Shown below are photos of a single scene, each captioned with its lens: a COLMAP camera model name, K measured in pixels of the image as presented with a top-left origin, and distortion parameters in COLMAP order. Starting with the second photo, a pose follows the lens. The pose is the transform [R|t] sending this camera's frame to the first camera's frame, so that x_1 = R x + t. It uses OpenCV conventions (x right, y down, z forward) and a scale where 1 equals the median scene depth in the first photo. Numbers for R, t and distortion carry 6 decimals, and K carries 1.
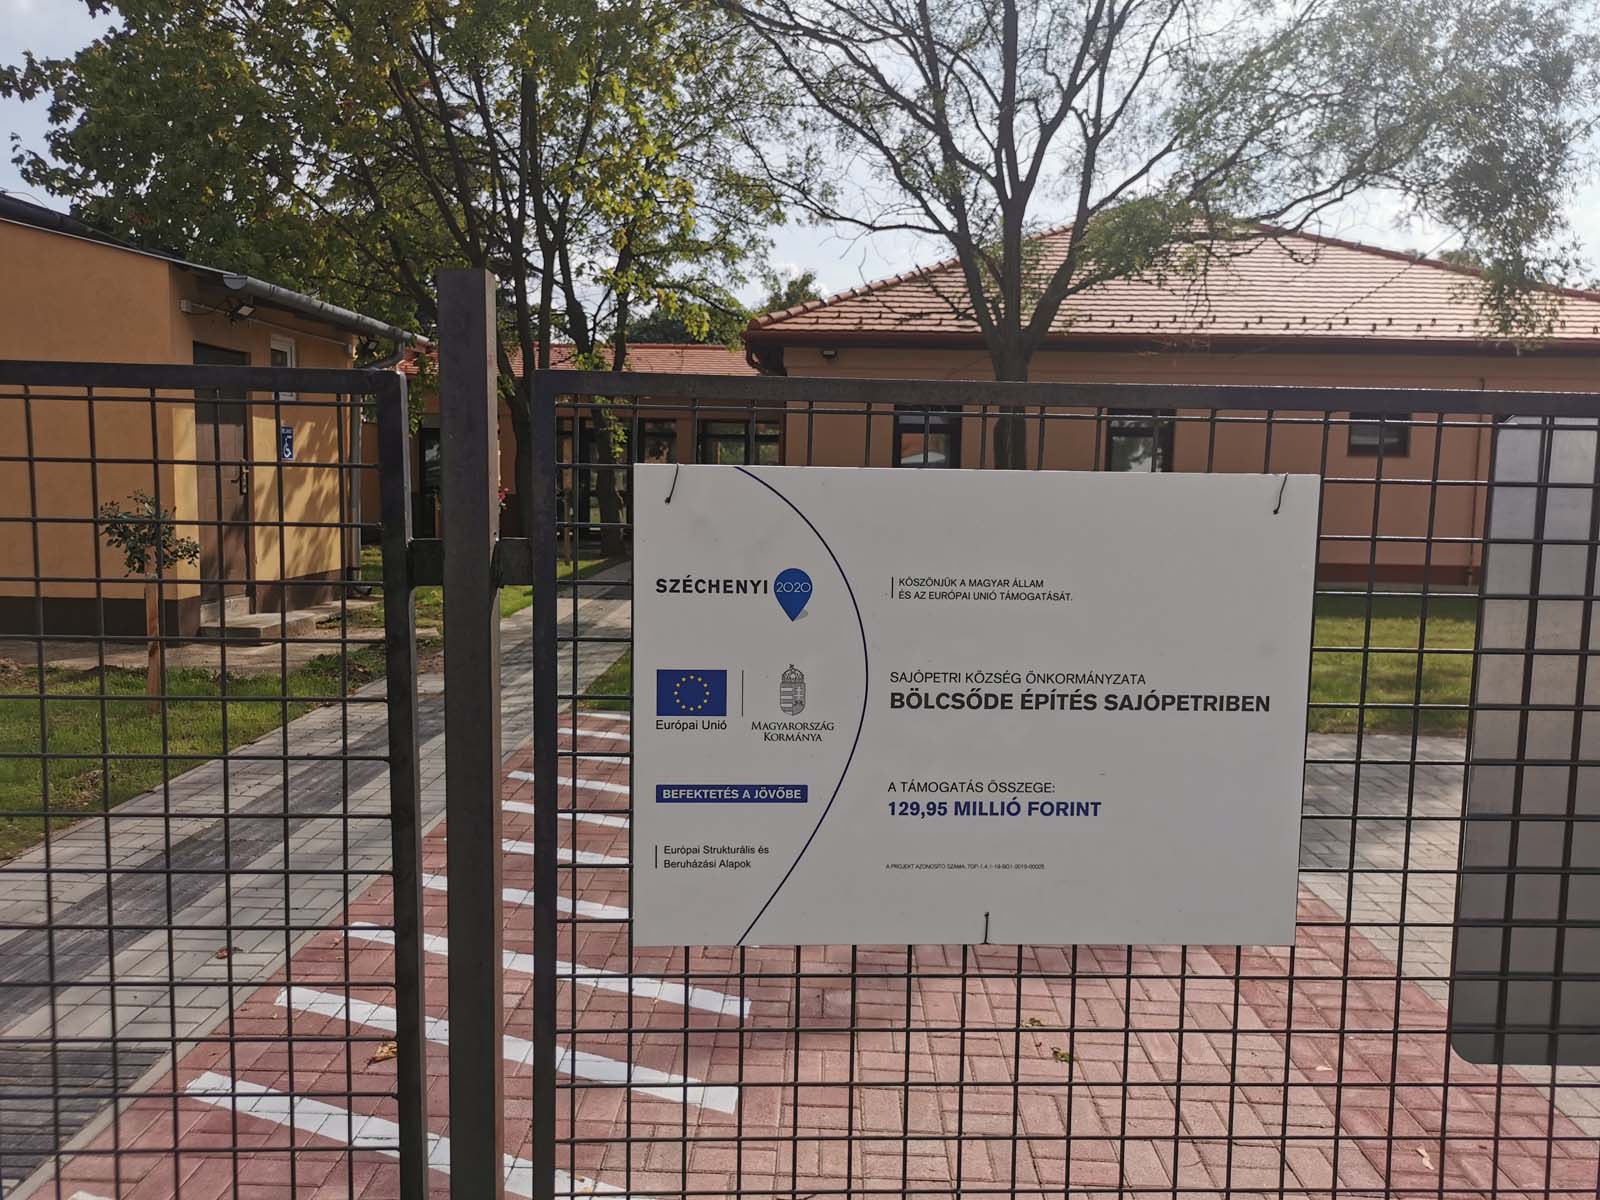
lens RADIAL K [[1248.3, 0, 800.0], [0, 1248.3, 600.0], [0, 0, 1]] dist [0.008858, 0.003089]
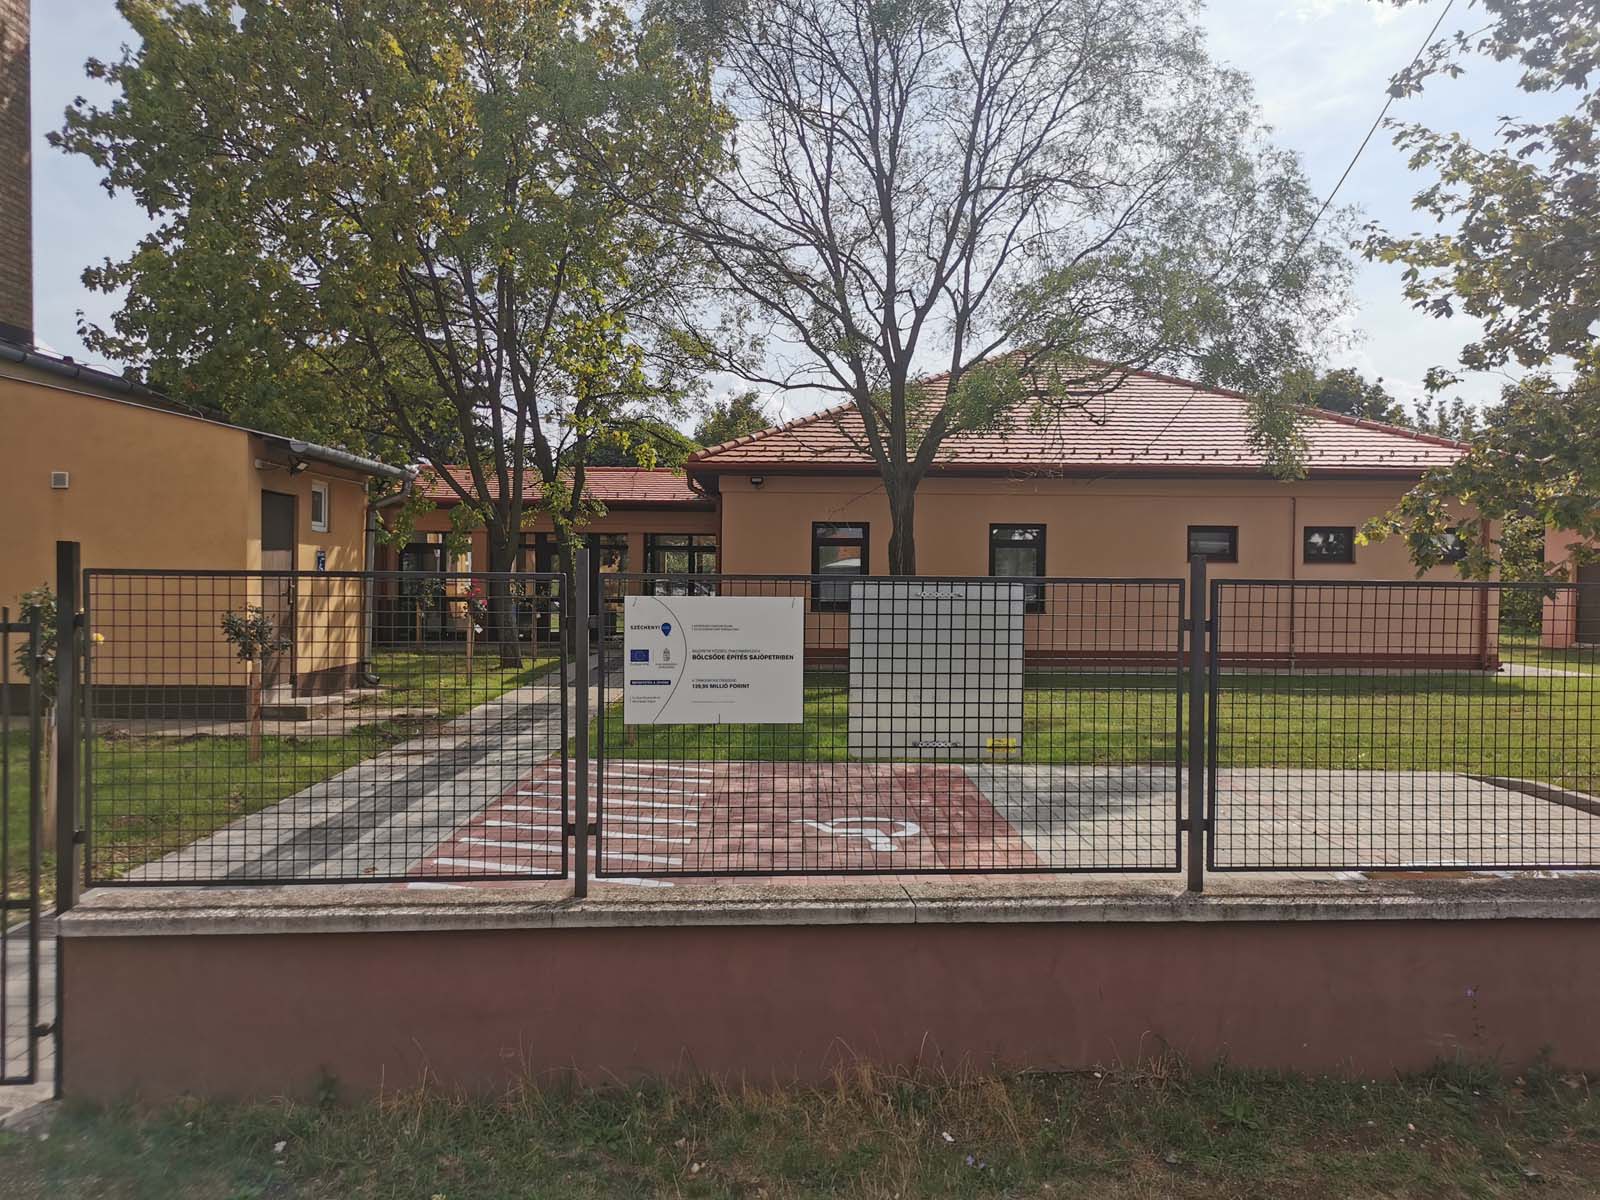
lens RADIAL K [[1248.3, 0, 800.0], [0, 1248.3, 600.0], [0, 0, 1]] dist [0.008858, 0.003089]
pose [[0.999158, -0.011178, 0.039485, 0.018911], [0.014373, 0.996563, -0.081581, 0.016649], [-0.038437, 0.082080, 0.995884, -0.210939]]
